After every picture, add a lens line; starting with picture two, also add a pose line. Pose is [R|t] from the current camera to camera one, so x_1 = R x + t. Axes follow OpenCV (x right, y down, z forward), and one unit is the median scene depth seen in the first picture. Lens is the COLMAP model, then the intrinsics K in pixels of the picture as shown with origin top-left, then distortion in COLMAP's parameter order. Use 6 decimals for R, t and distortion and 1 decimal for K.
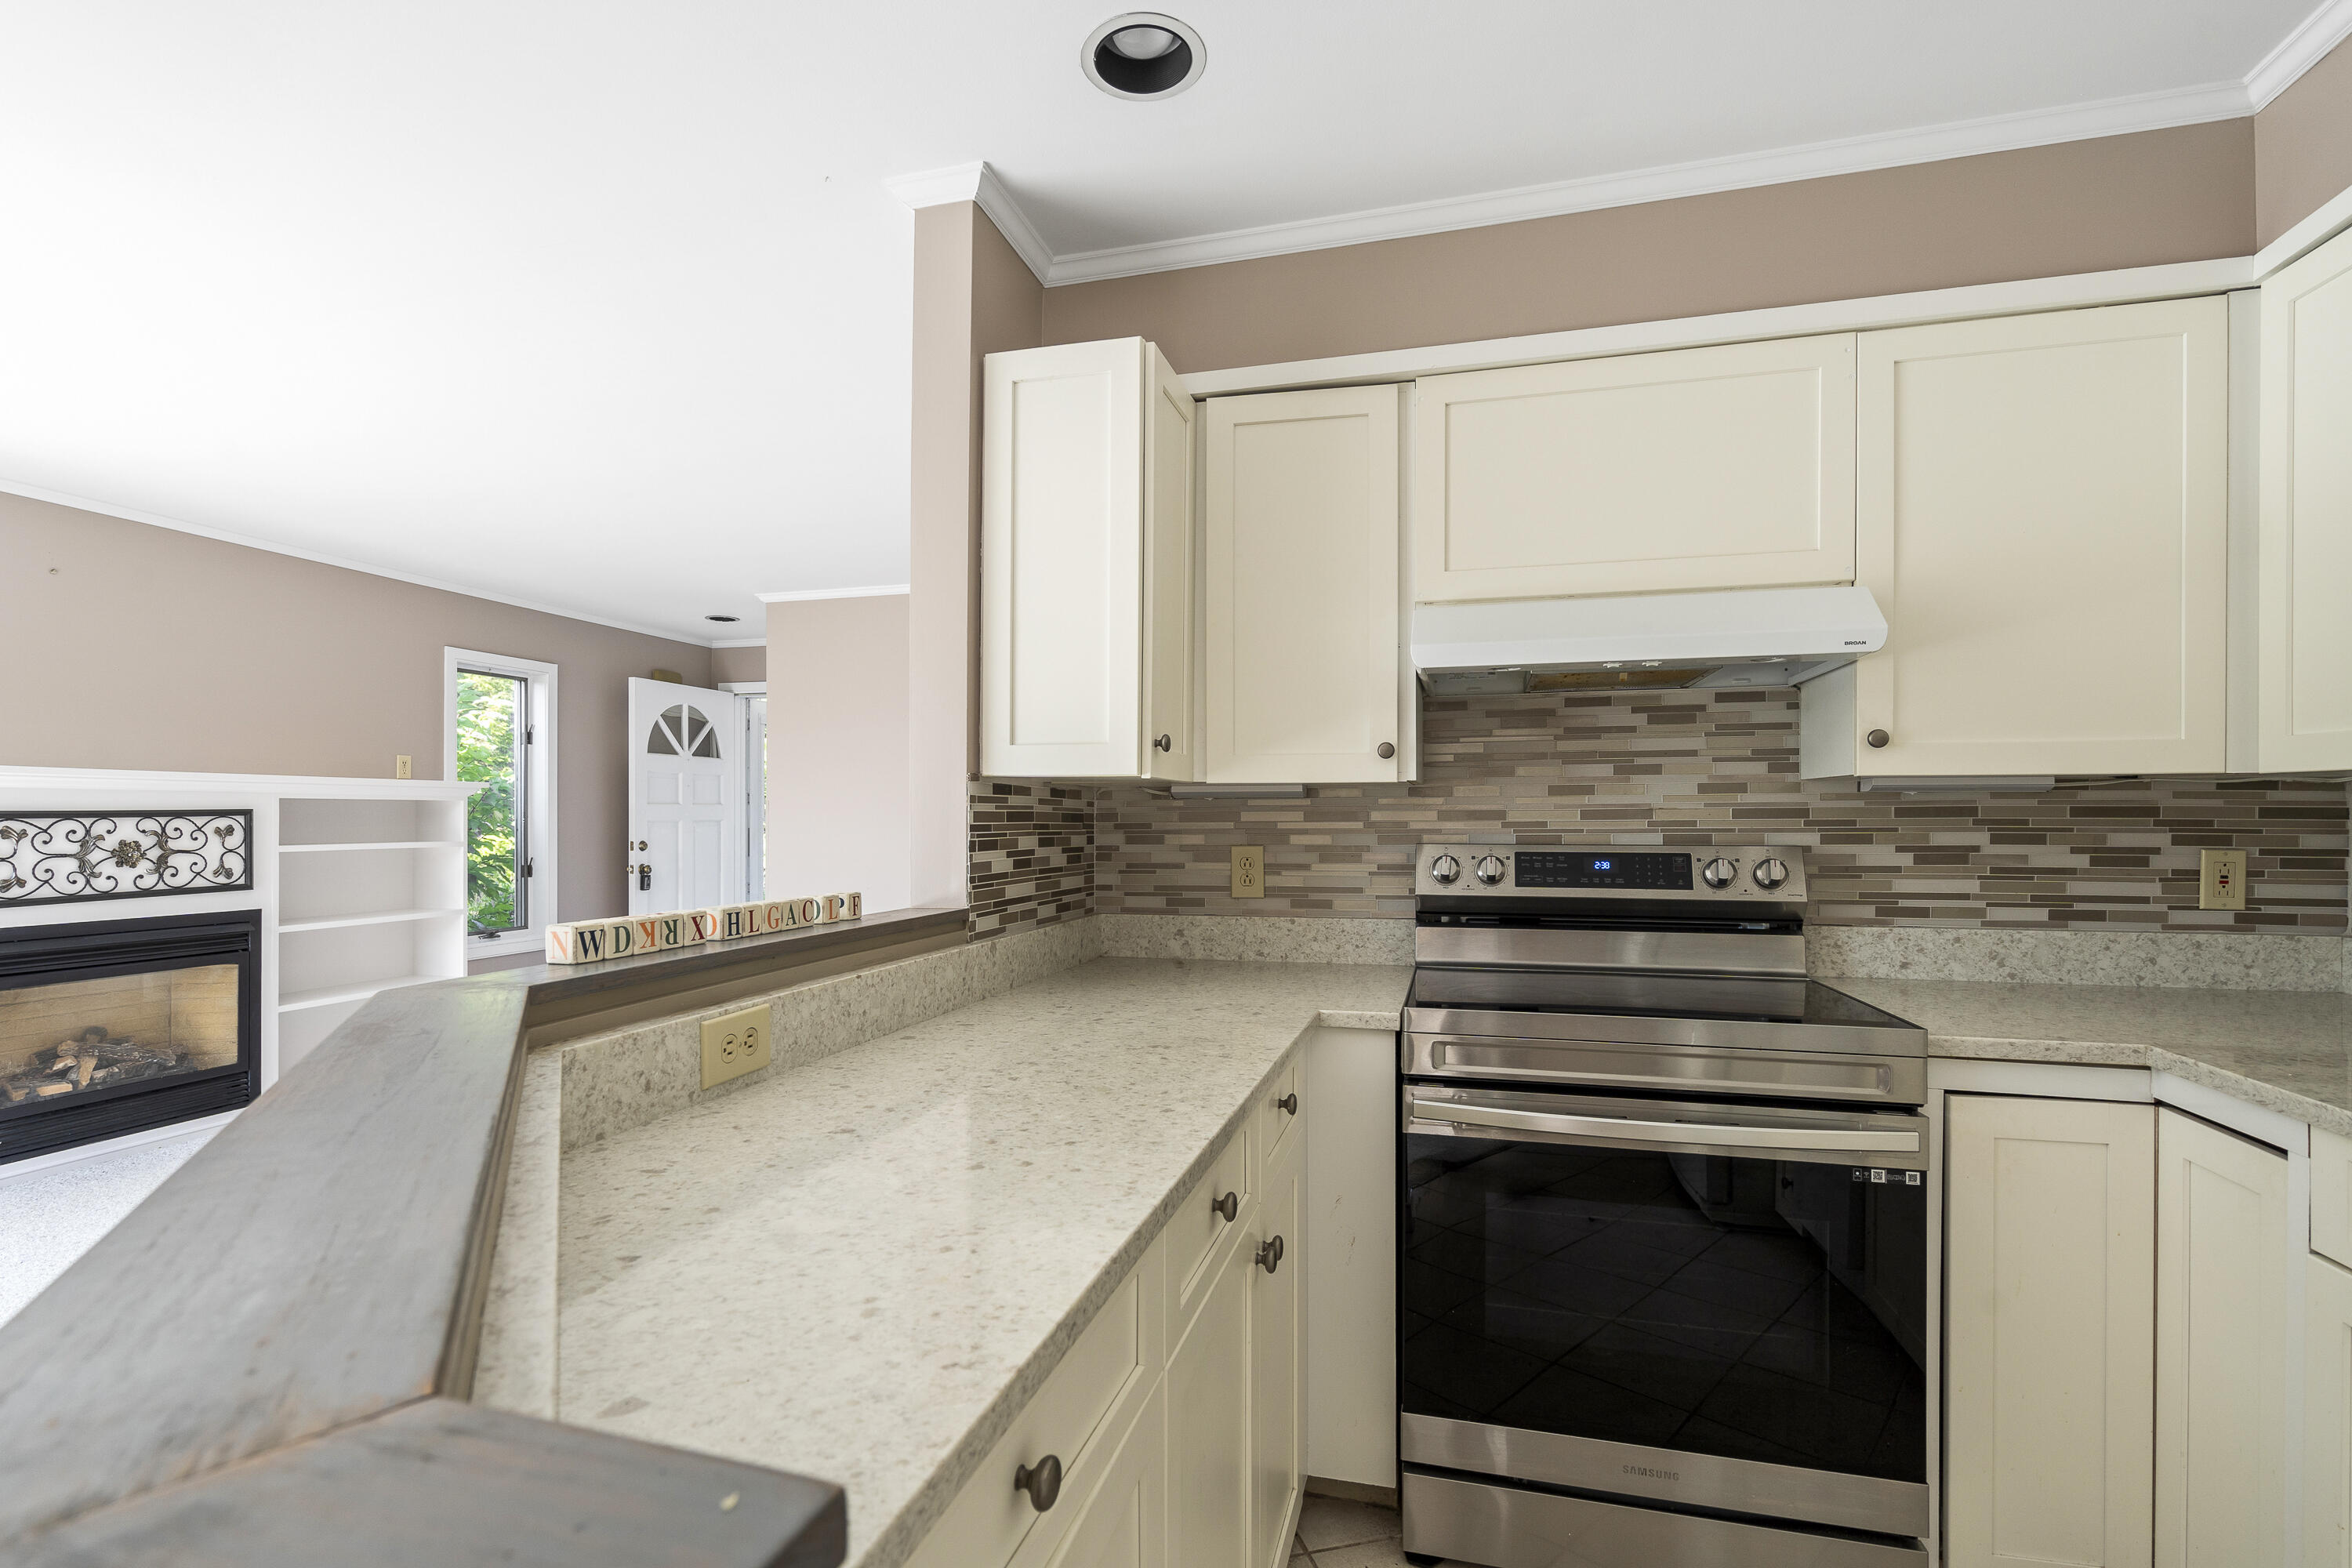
lens RADIAL K [[1080.5, 0, 1161.4], [0, 1080.5, 817.3], [0, 0, 1]] dist [-0.000911, 0.000577]
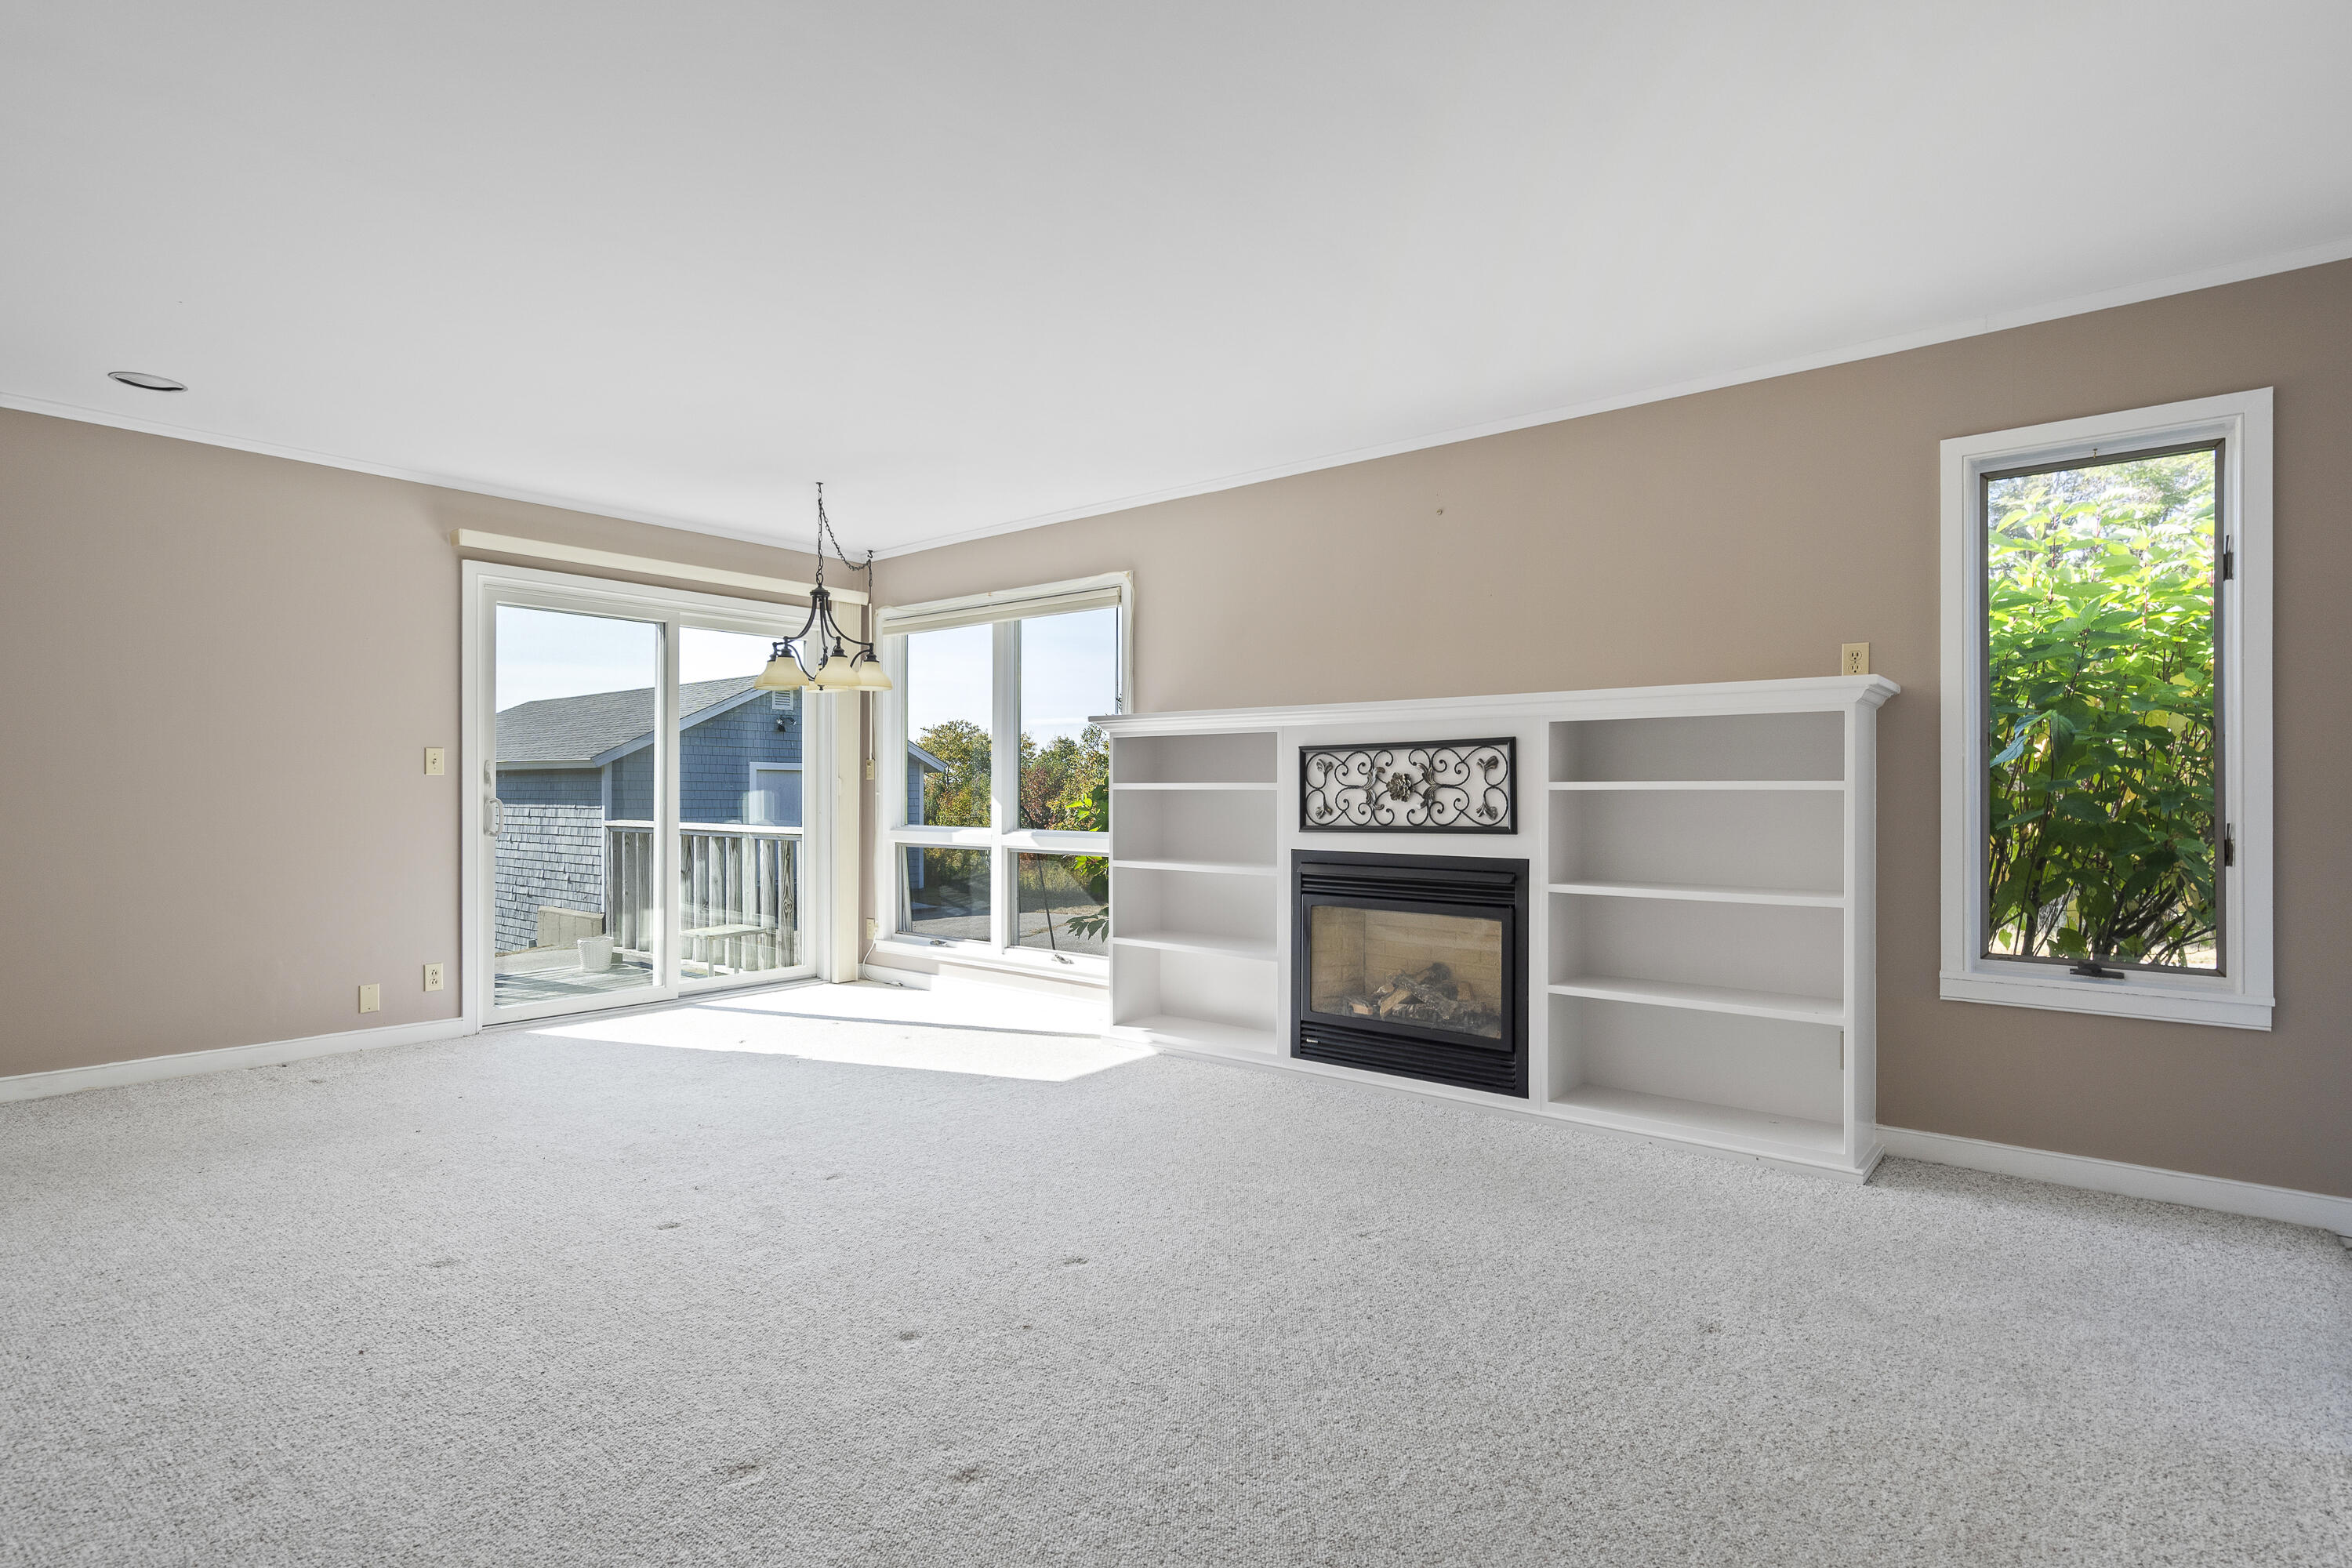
lens RADIAL K [[1162.2, 0, 1176.0], [0, 1162.2, 784.0], [0, 0, 1]] dist [0.000102, 0.000123]
pose [[-0.401626, -0.007004, -0.915777, 0.083821], [-0.002273, 0.999975, -0.006651, 0.038726], [0.915801, -0.000590, -0.401632, 1.237970]]
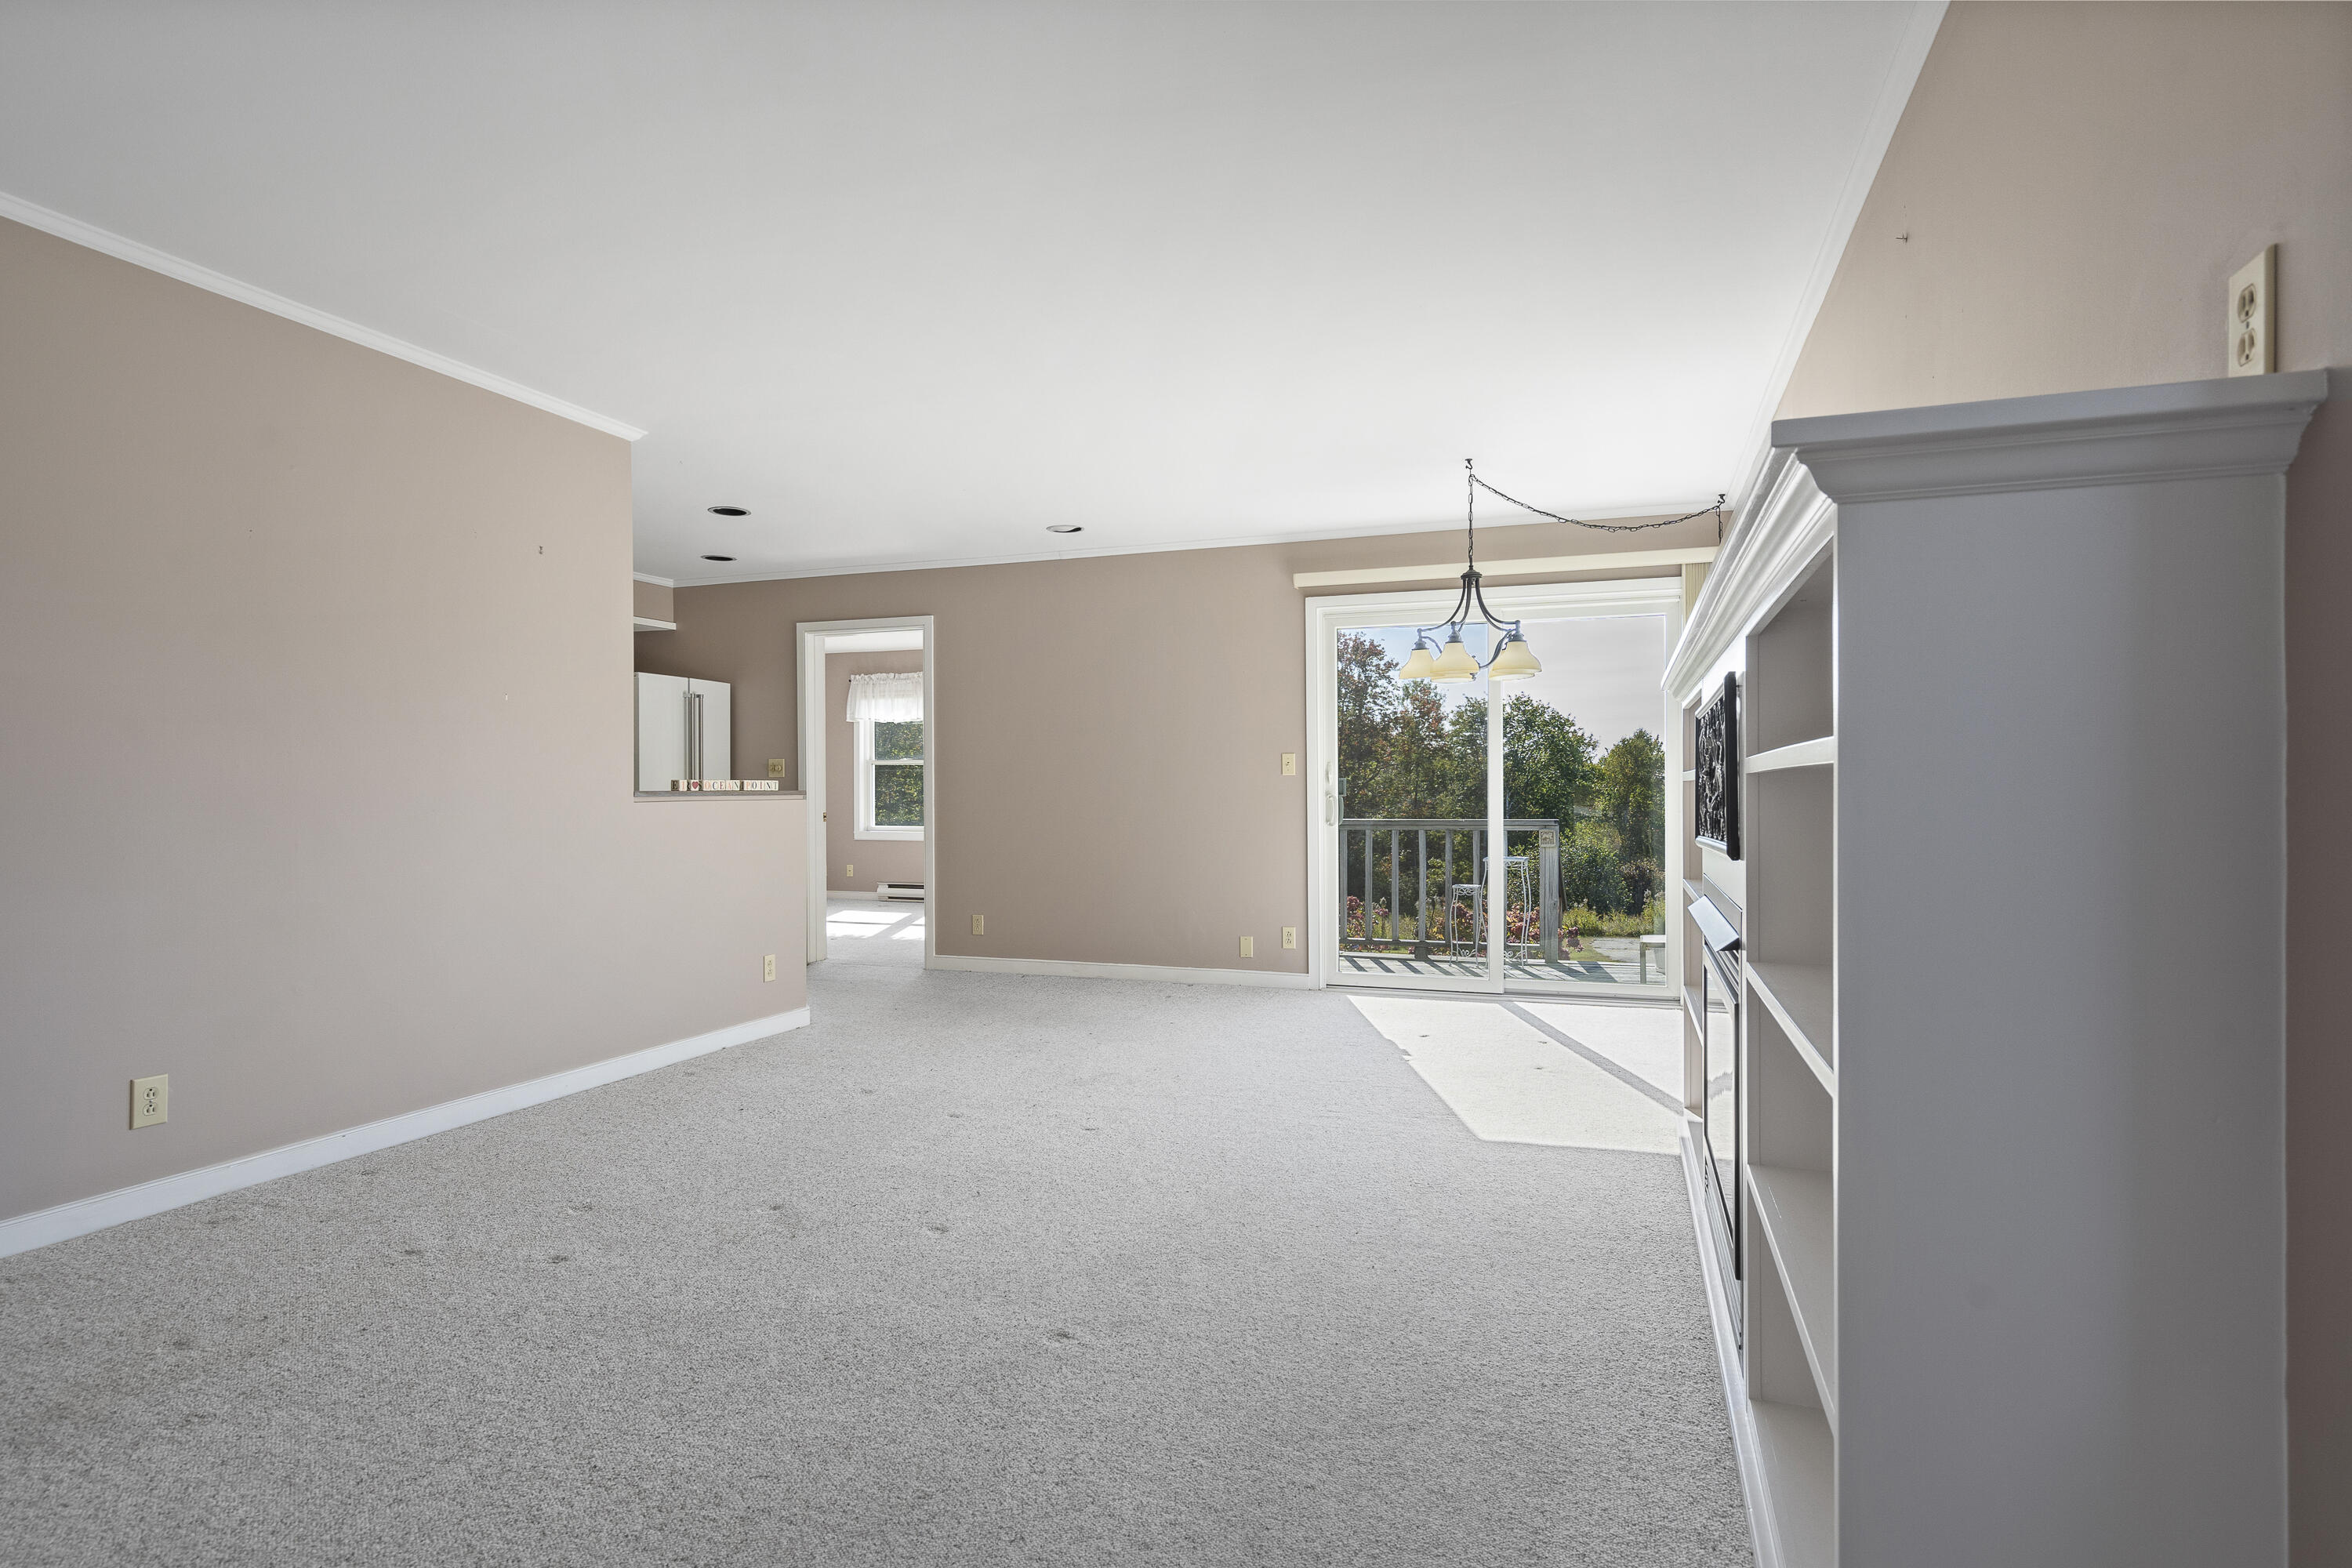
lens RADIAL K [[1224.7, 0, 1175.4], [0, 1224.7, 792.2], [0, 0, 1]] dist [0.001954, 0.002233]
pose [[-0.997004, 0.002809, 0.077301, -0.730689], [0.002783, 0.999996, -0.000446, 0.046095], [-0.077302, -0.000229, -0.997008, 1.654442]]
